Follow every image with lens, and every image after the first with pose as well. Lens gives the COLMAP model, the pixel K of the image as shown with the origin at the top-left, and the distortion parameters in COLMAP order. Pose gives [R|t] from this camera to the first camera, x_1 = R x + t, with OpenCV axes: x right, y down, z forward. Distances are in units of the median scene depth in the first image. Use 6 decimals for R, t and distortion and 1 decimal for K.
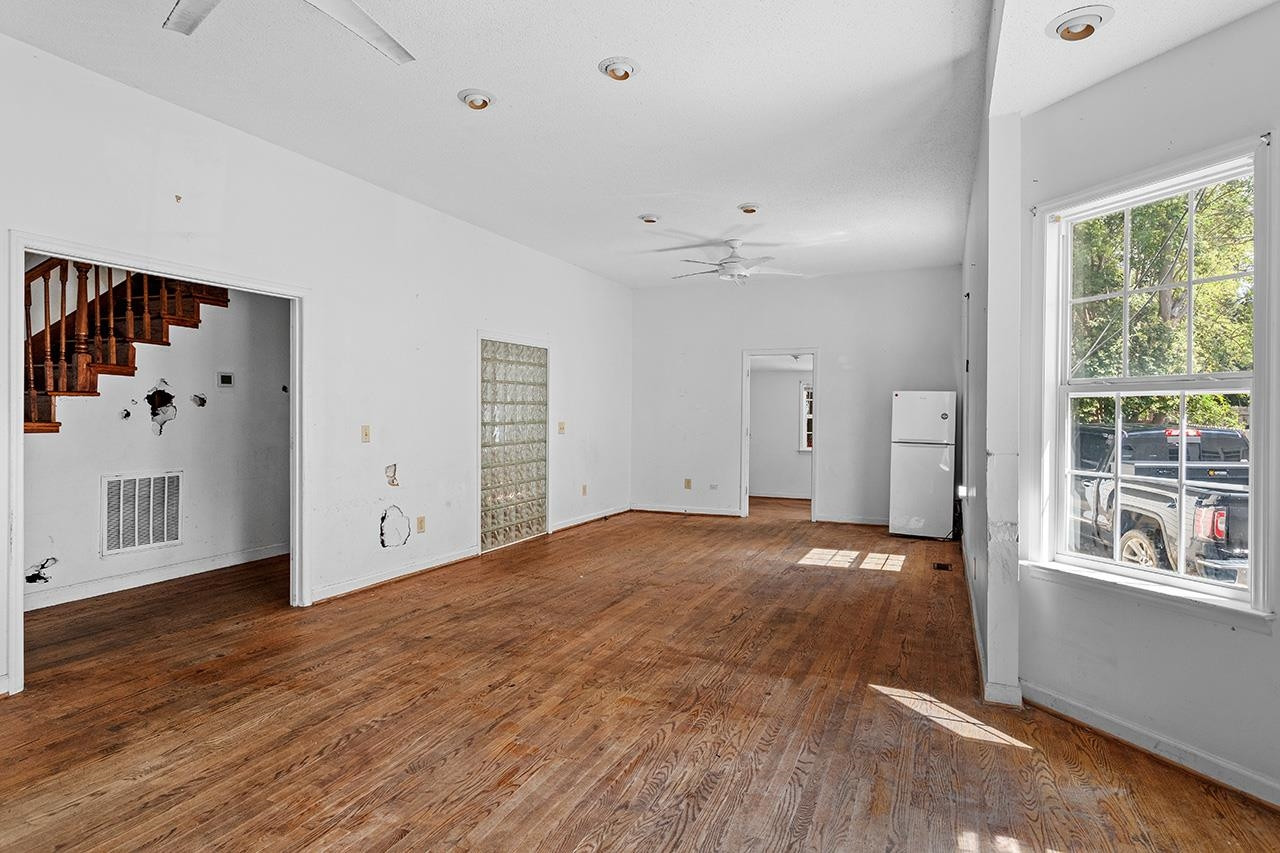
lens RADIAL K [[697.7, 0, 629.4], [0, 697.7, 409.4], [0, 0, 1]] dist [0.002881, 0.000827]
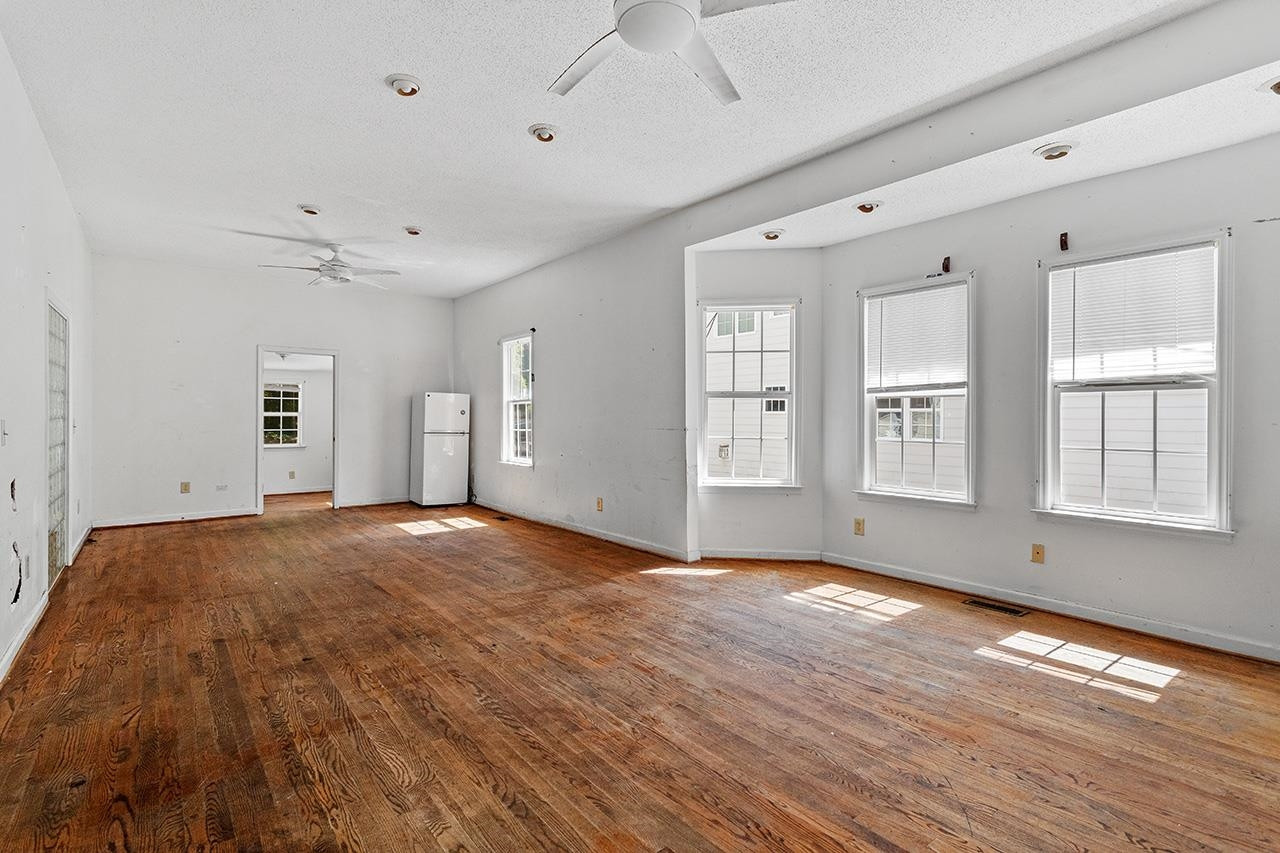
lens RADIAL K [[611.3, 0, 636.7], [0, 611.3, 413.7], [0, 0, 1]] dist [0.002539, 0.001256]
pose [[0.464834, 0.003265, 0.885392, -0.918489], [-0.007493, 0.999972, 0.000246, 0.019998], [-0.885366, -0.006749, 0.464845, 0.334249]]
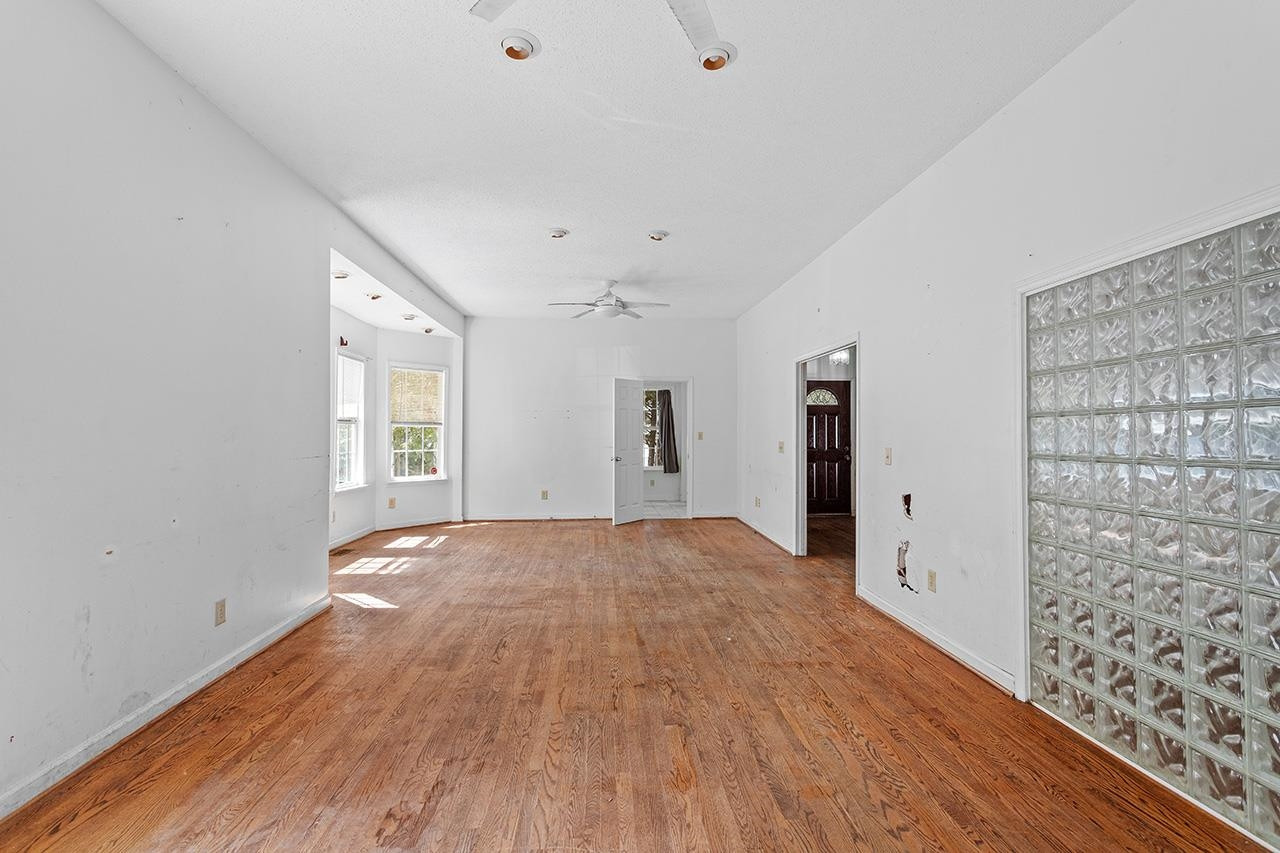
lens RADIAL K [[611.3, 0, 636.7], [0, 611.3, 413.7], [0, 0, 1]] dist [0.002539, 0.001256]
pose [[-0.884657, -0.022116, -0.465717, 0.507765], [-0.004788, 0.999253, -0.038357, 0.015645], [0.466217, -0.031703, -0.884102, 2.413416]]
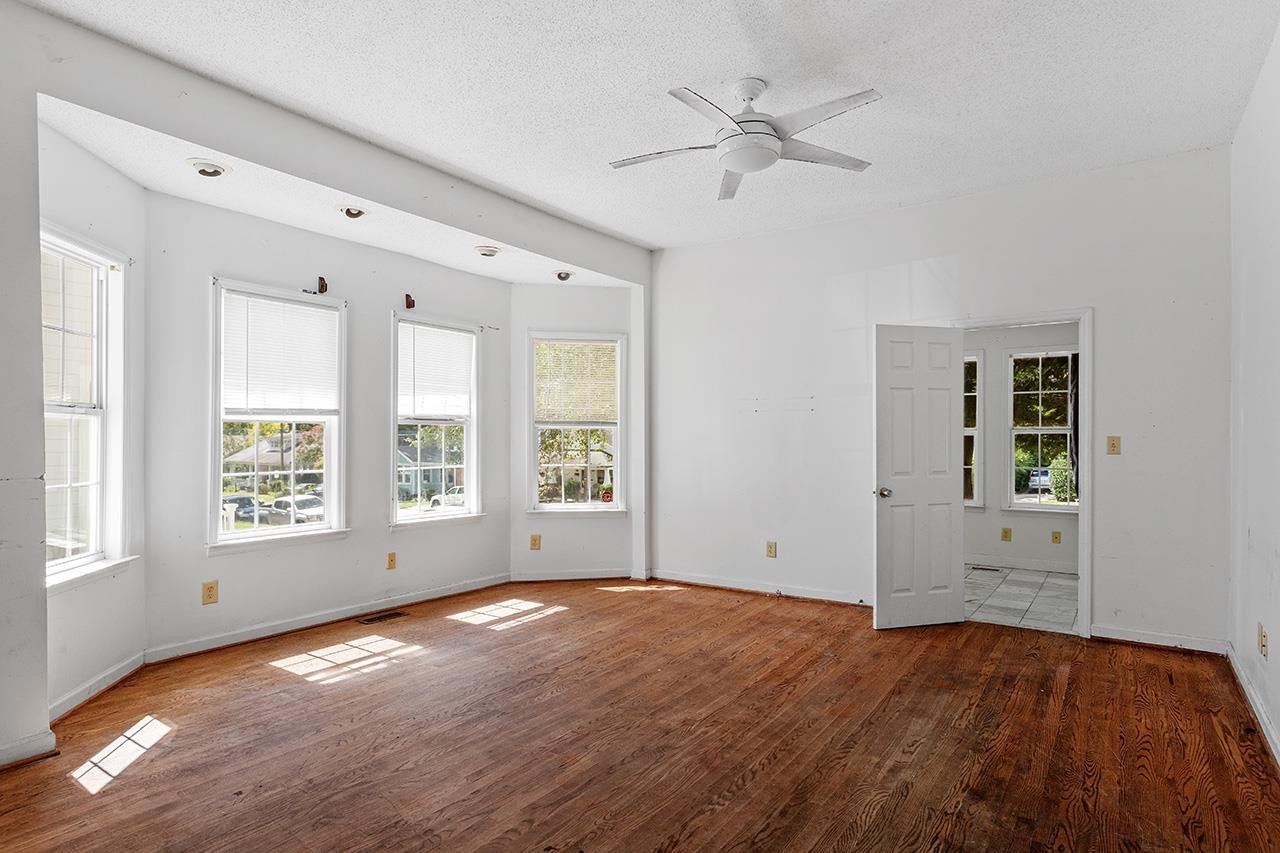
lens RADIAL K [[701.1, 0, 635.4], [0, 701.1, 434.6], [0, 0, 1]] dist [0.000795, 0.001360]
pose [[-0.982039, -0.007690, 0.188521, -0.364815], [-0.009372, 0.999924, -0.008032, 0.007223], [-0.188445, -0.009654, -0.982036, 1.611081]]
